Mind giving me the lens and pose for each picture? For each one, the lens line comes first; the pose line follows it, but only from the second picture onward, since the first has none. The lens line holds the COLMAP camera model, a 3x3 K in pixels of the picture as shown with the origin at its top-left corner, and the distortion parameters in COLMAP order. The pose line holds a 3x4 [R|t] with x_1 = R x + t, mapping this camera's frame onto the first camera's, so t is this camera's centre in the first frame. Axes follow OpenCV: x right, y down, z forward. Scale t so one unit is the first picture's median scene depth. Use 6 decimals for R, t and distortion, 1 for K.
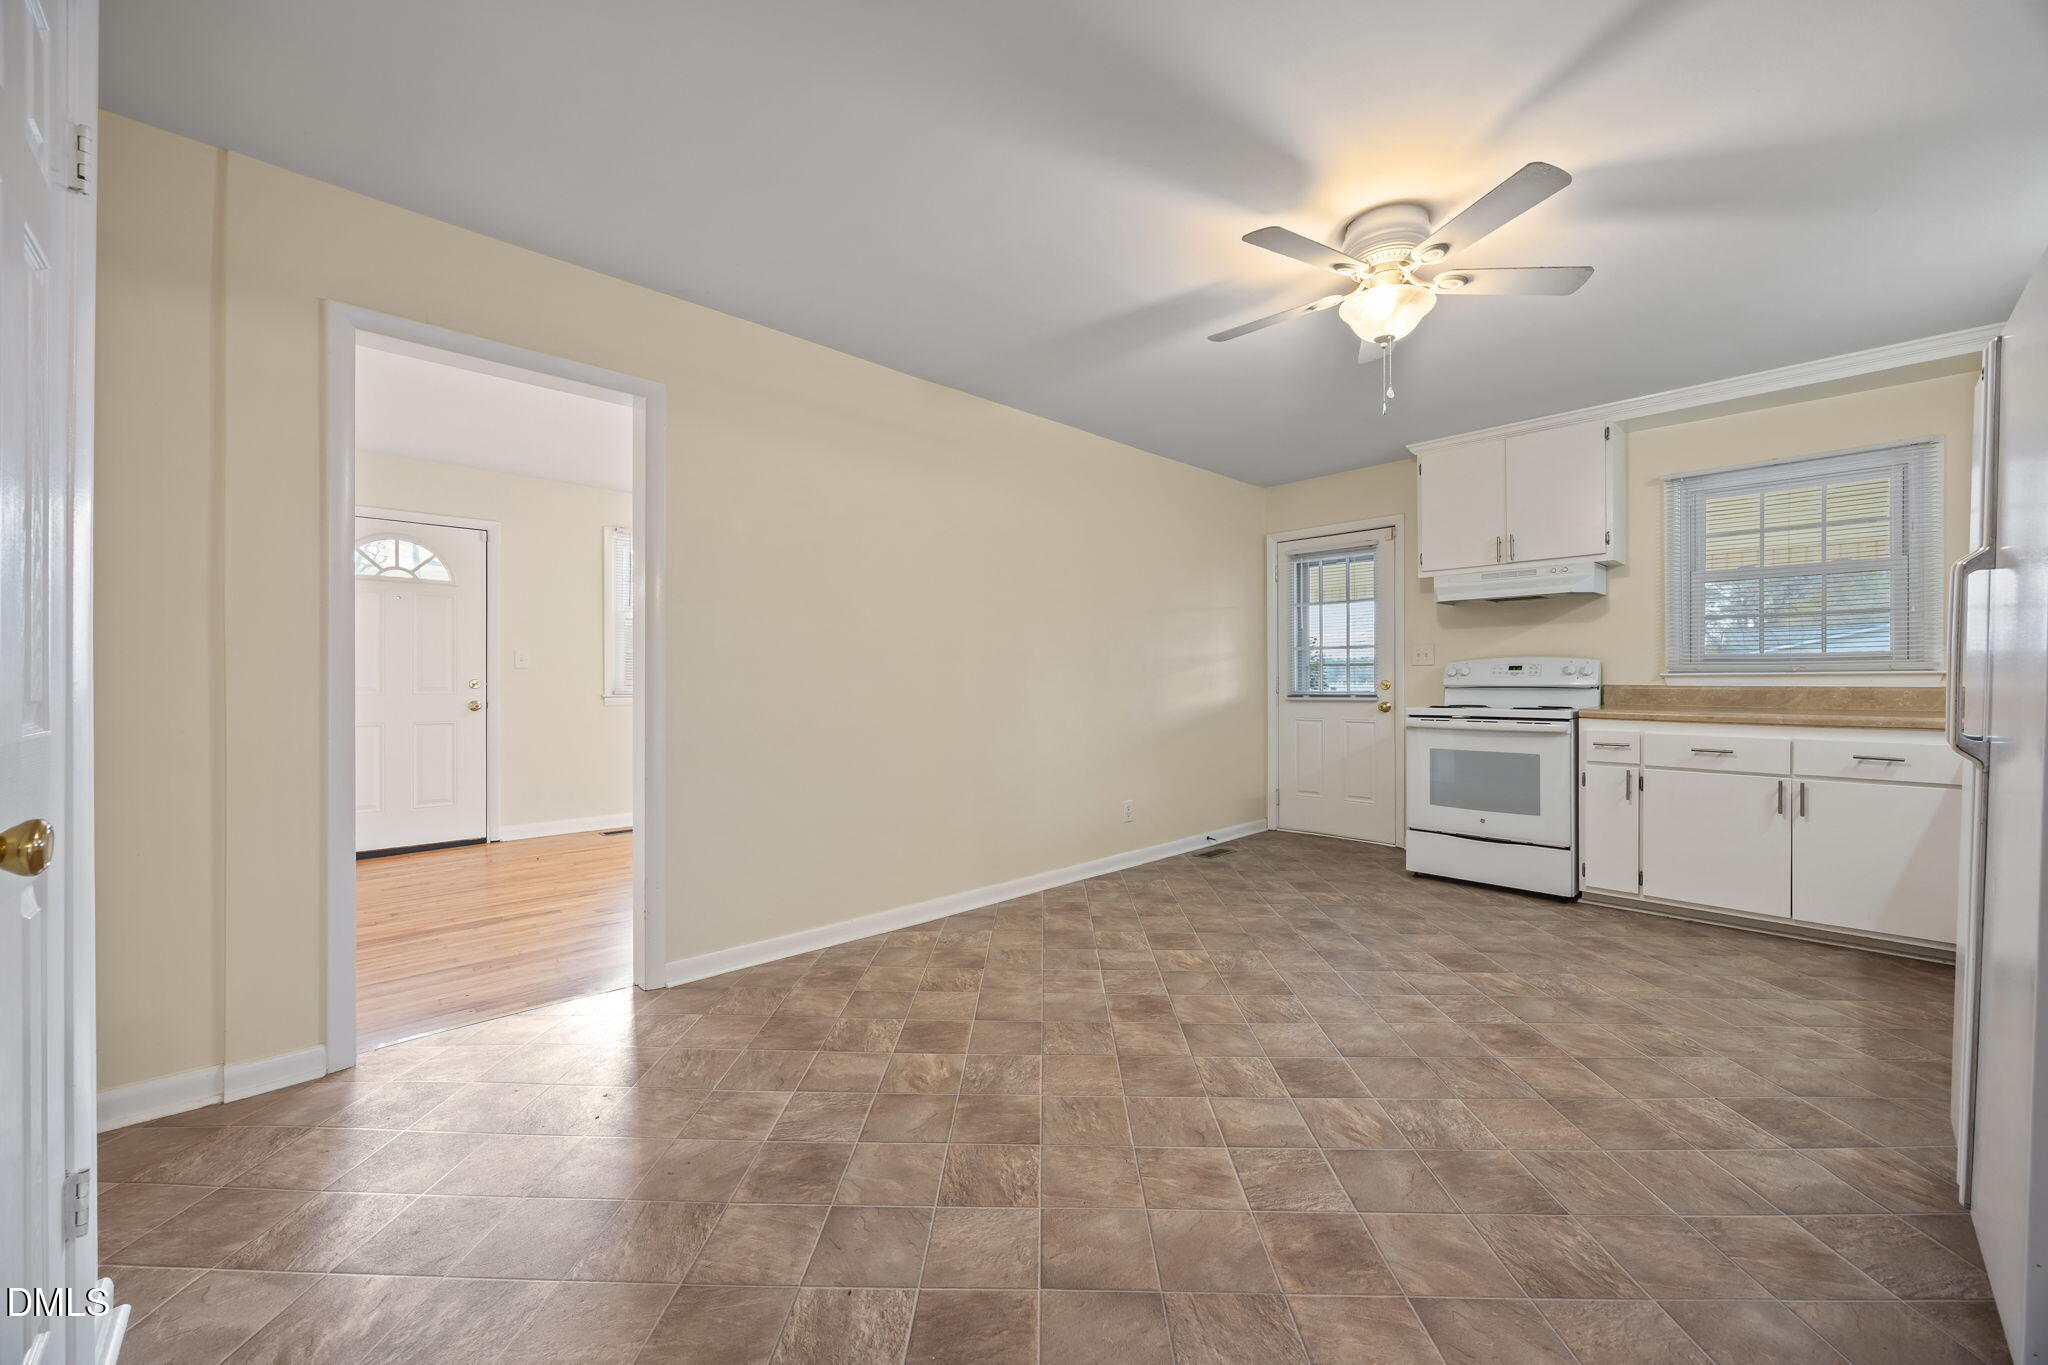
lens RADIAL K [[781.2, 0, 1019.5], [0, 781.2, 685.5], [0, 0, 1]] dist [0.000229, 0.000156]
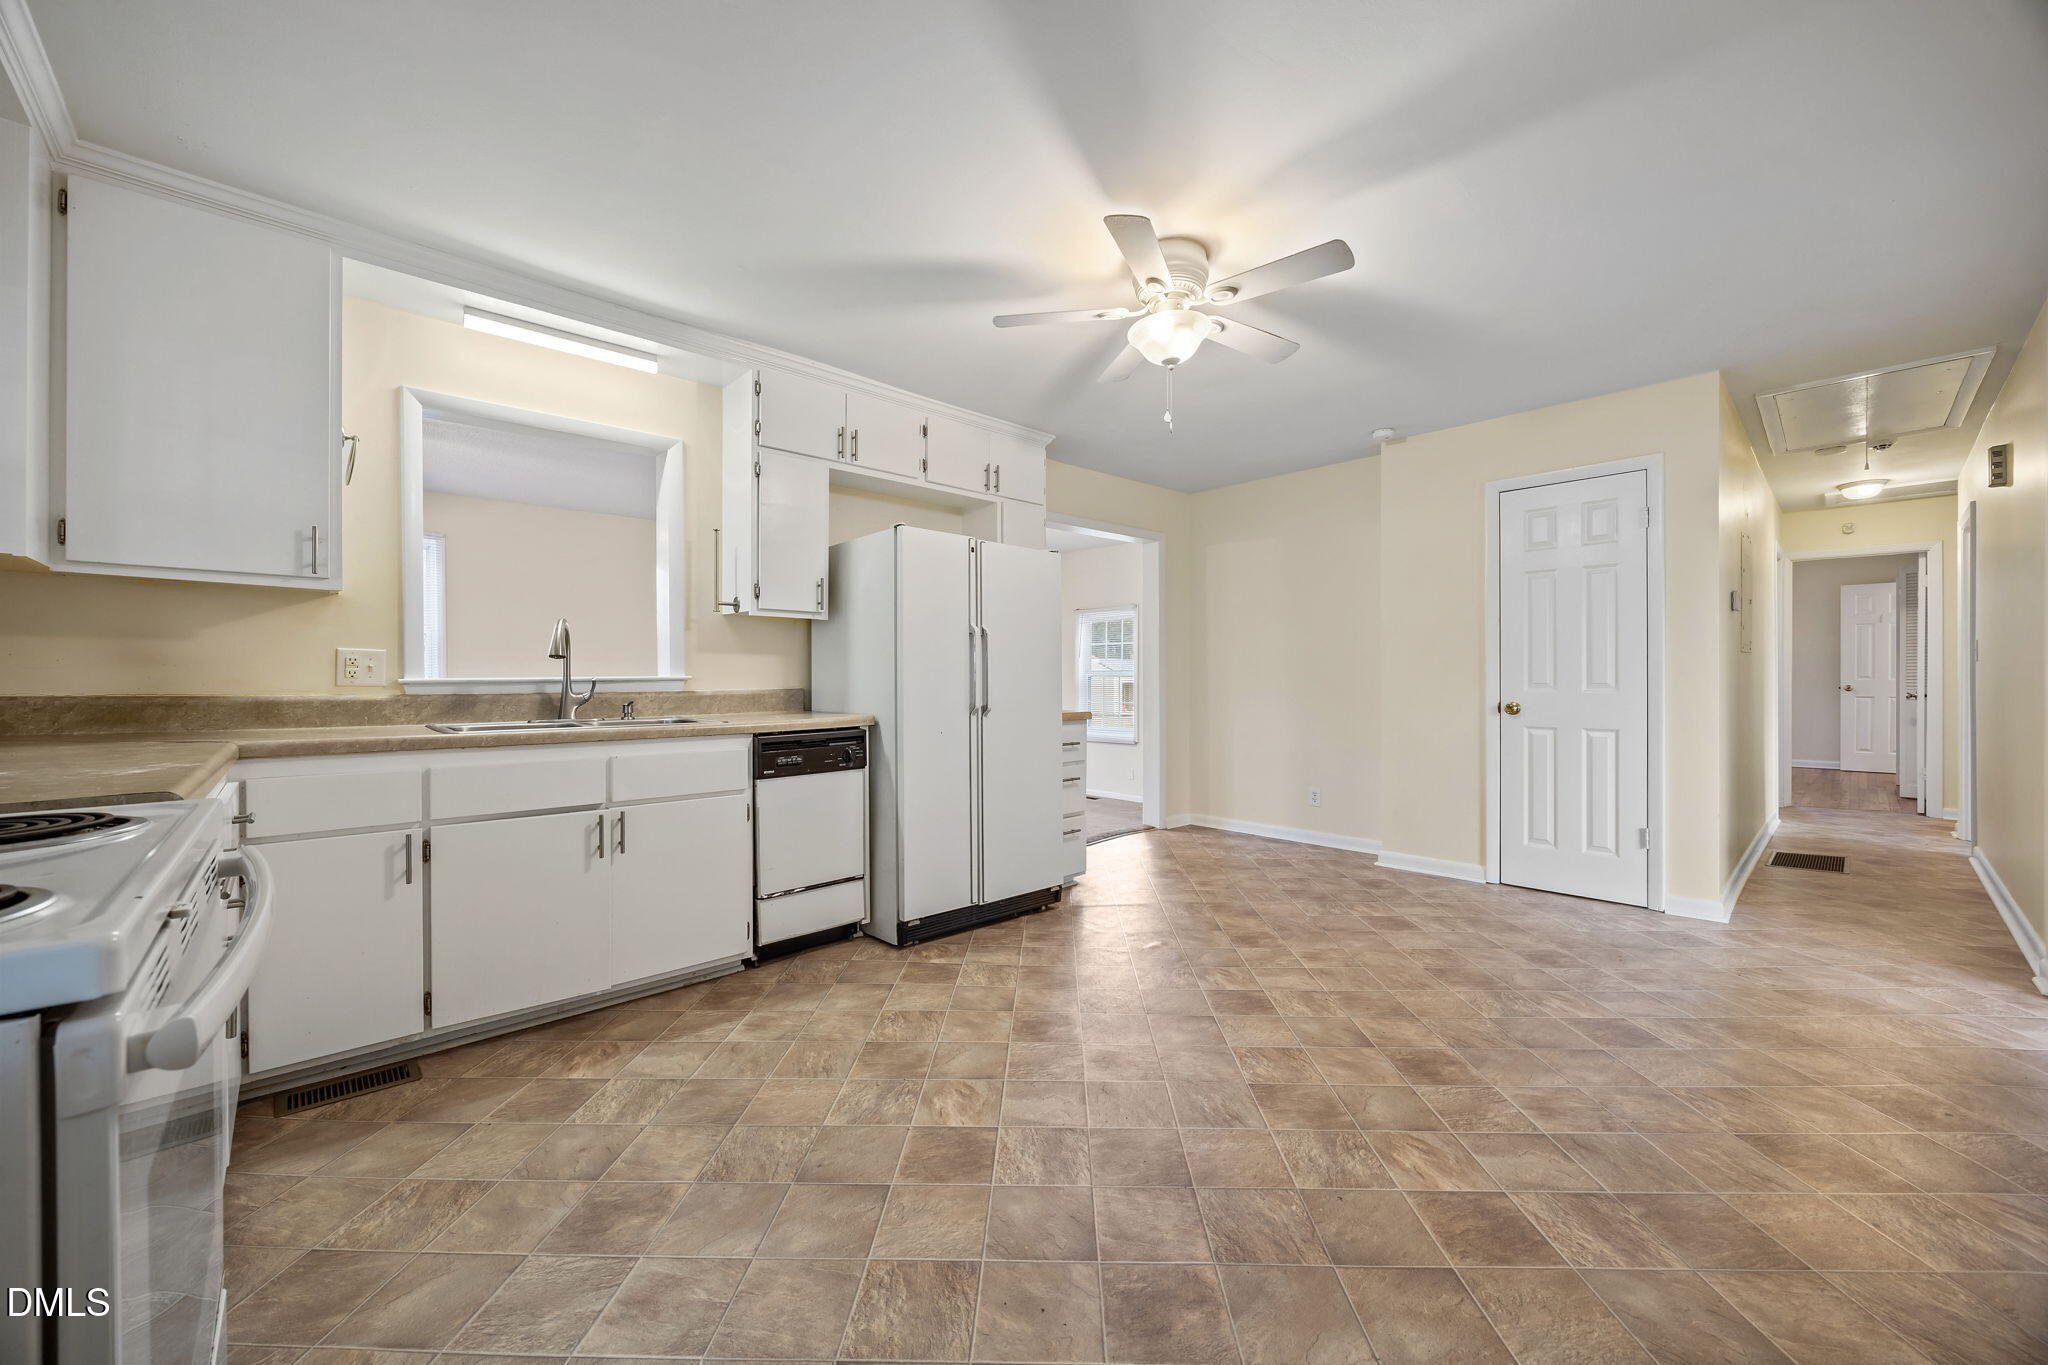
lens RADIAL K [[781.2, 0, 1032.8], [0, 781.2, 681.2], [0, 0, 1]] dist [0.000229, 0.000156]
pose [[-0.999977, 0.005354, -0.004153, 0.466647], [0.005307, 0.999921, 0.011370, -0.011991], [0.004214, 0.011348, -0.999927, 1.459153]]
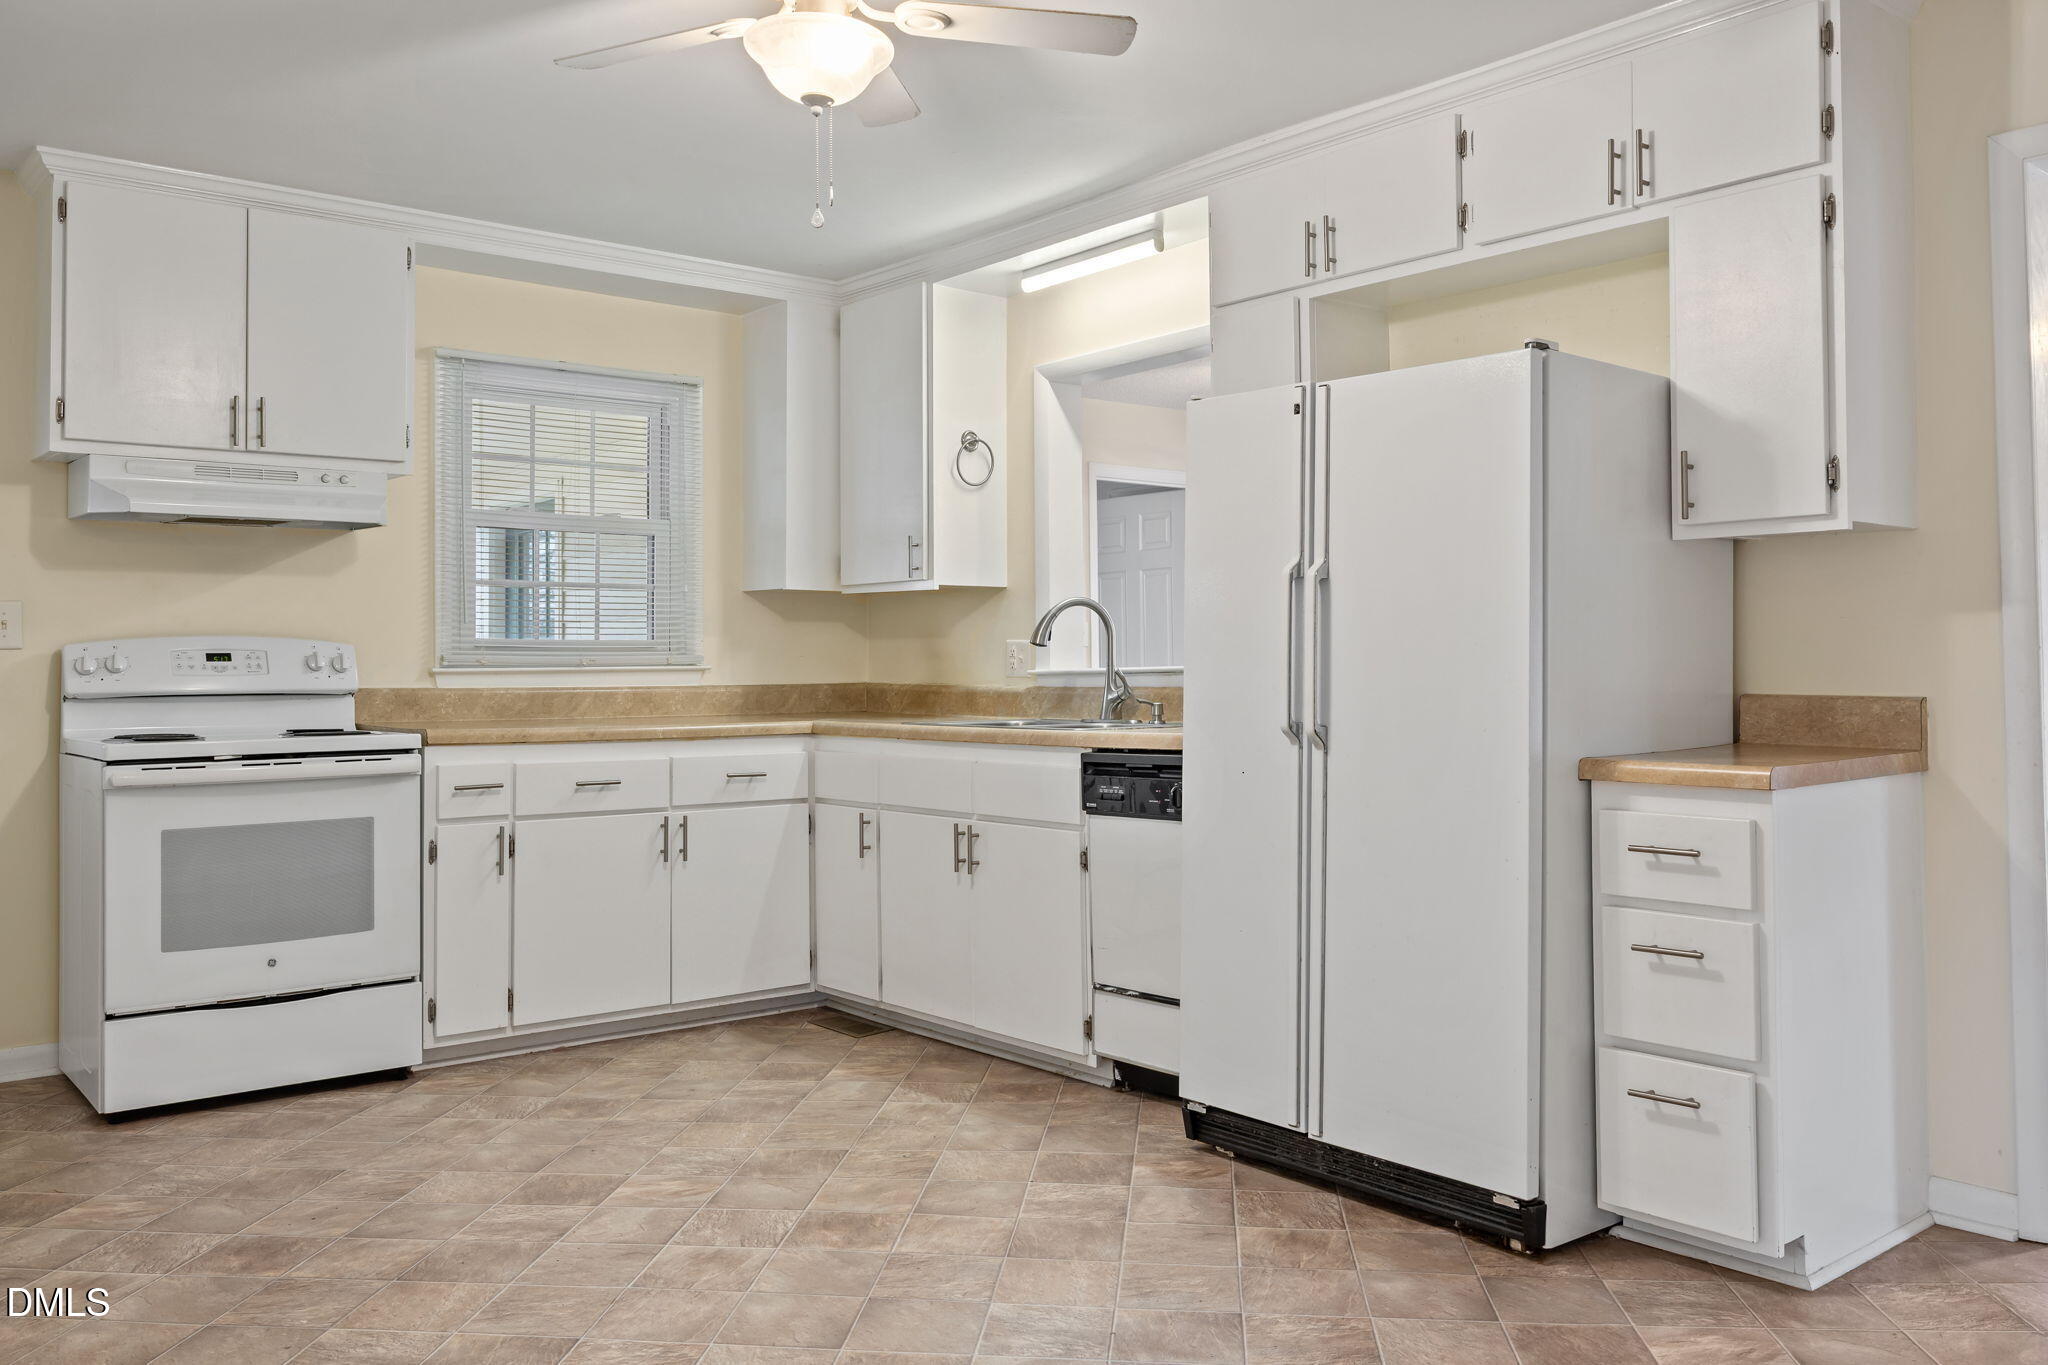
lens RADIAL K [[1653.4, 0, 1055.8], [0, 1653.4, 639.4], [0, 0, 1]] dist [-0.011845, 0.003131]
pose [[0.060298, 0.020680, 0.997966, -0.528726], [0.015769, 0.999641, -0.021667, -0.003166], [-0.998056, 0.017043, 0.059951, 0.530032]]
